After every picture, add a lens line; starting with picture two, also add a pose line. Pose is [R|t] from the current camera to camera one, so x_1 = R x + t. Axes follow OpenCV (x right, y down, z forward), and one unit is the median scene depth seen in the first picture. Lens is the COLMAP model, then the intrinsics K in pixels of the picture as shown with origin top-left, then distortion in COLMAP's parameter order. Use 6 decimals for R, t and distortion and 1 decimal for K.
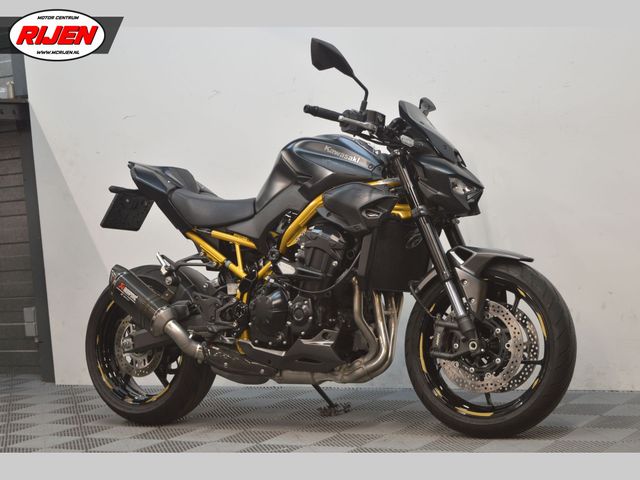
lens RADIAL K [[1322.9, 0, 316.6], [0, 1322.9, 241.6], [0, 0, 1]] dist [0.036063, 0.000000]
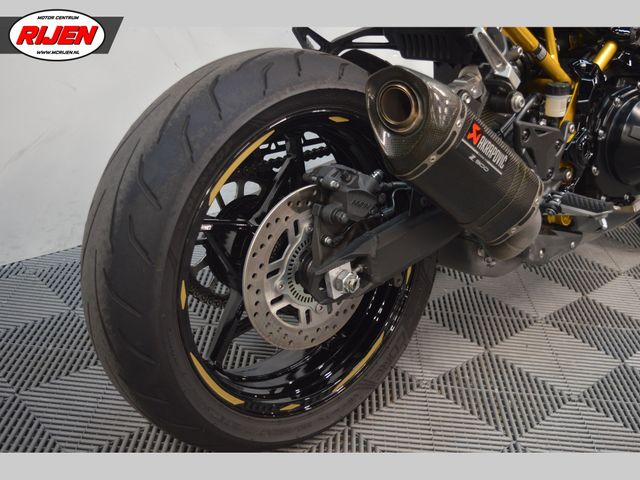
lens RADIAL K [[756.5, 0, 317.3], [0, 756.5, 236.4], [0, 0, 1]] dist [-0.077366, 0.000000]
pose [[0.244659, -0.304391, 0.920591, -0.375753], [-0.073914, 0.940828, 0.330726, -0.003589], [-0.966788, -0.148960, 0.207683, 1.080829]]
